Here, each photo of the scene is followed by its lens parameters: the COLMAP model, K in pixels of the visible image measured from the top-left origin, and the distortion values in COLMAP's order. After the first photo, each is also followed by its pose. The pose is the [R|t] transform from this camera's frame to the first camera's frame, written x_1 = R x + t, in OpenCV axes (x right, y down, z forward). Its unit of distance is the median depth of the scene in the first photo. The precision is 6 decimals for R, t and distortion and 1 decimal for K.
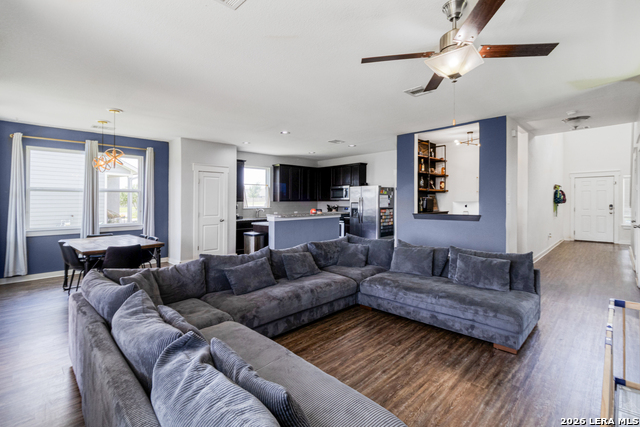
lens RADIAL K [[298.0, 0, 326.4], [0, 298.0, 202.1], [0, 0, 1]] dist [0.010196, -0.001082]
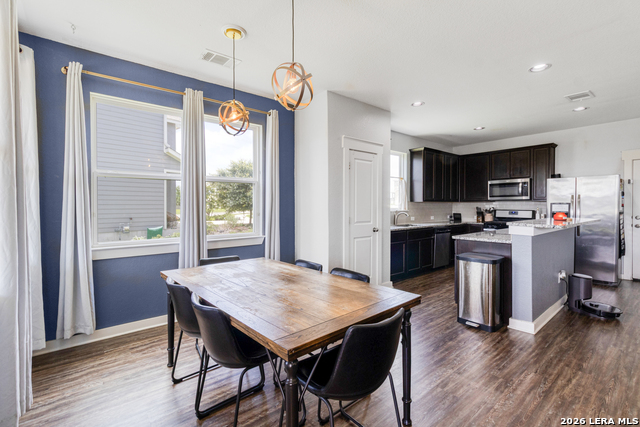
lens RADIAL K [[298.0, 0, 325.5], [0, 298.0, 211.9], [0, 0, 1]] dist [0.010196, -0.001082]
pose [[0.996094, 0.004687, -0.088178, -0.448565], [-0.003239, 0.999858, 0.016549, 0.014303], [0.088243, -0.016199, 0.995967, 0.420418]]
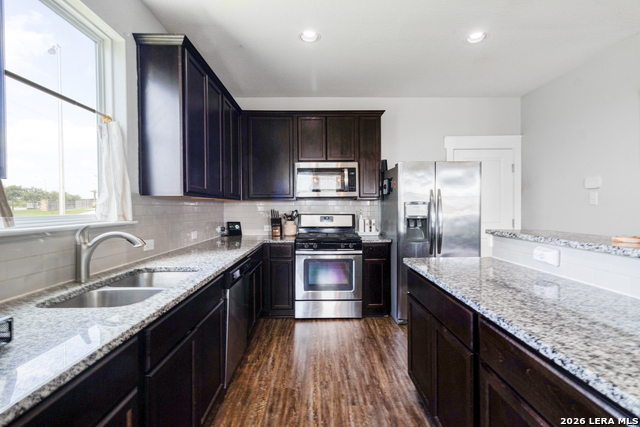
lens RADIAL K [[298.0, 0, 322.1], [0, 298.0, 210.6], [0, 0, 1]] dist [0.010196, -0.001082]
pose [[0.704499, -0.003487, 0.709696, -0.347374], [0.003197, 0.999993, 0.001739, 0.013642], [-0.709698, 0.001044, 0.704506, 1.064068]]
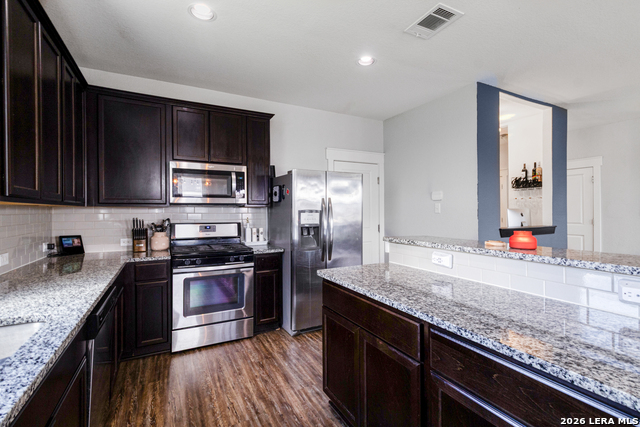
lens RADIAL K [[298.0, 0, 324.8], [0, 298.0, 210.8], [0, 0, 1]] dist [0.010196, -0.001082]
pose [[0.304743, 0.008663, 0.952395, -0.350822], [0.005738, 0.999924, -0.010931, 0.007285], [-0.952417, 0.008796, 0.304670, 1.127713]]
